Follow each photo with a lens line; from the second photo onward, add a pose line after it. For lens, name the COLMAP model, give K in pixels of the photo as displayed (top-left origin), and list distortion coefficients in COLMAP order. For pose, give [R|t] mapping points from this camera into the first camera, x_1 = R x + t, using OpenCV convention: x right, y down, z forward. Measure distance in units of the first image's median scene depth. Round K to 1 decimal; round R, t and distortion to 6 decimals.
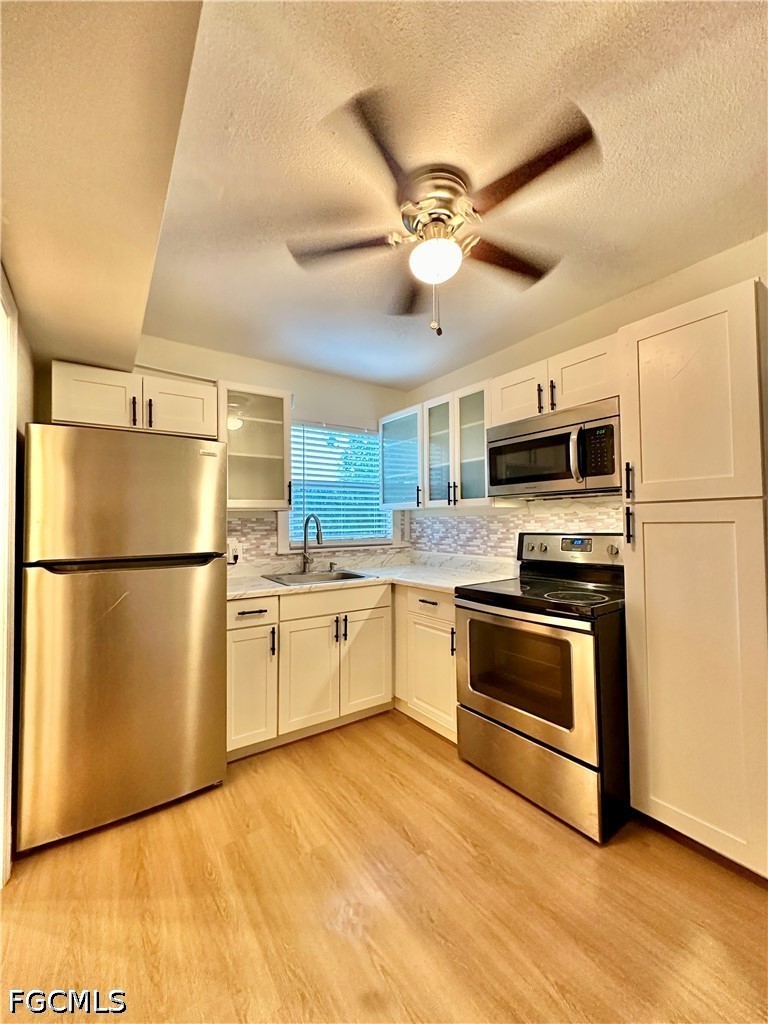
lens RADIAL K [[411.7, 0, 384.0], [0, 411.7, 512.0], [0, 0, 1]] dist [-0.000270, 0.000200]
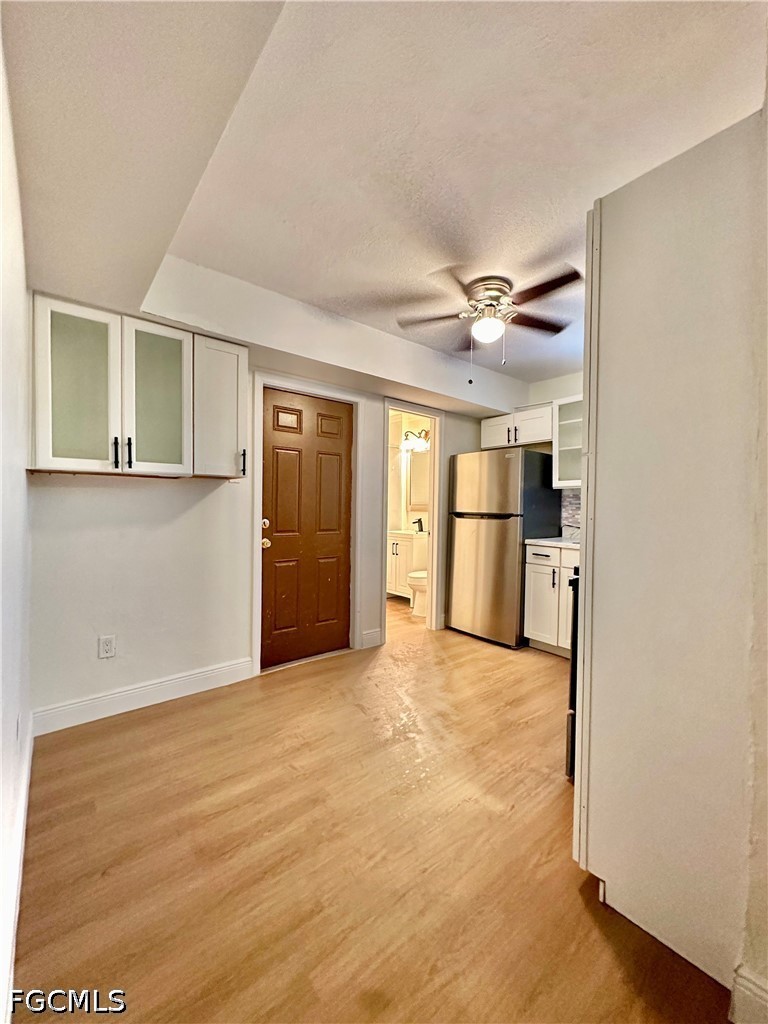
lens RADIAL K [[411.7, 0, 384.0], [0, 411.7, 512.0], [0, 0, 1]] dist [-0.000270, 0.000200]
pose [[0.072980, 0.020830, -0.997116, 1.256711], [0.008873, 0.999729, 0.021534, 0.050784], [0.997294, -0.010419, 0.072776, 0.340276]]
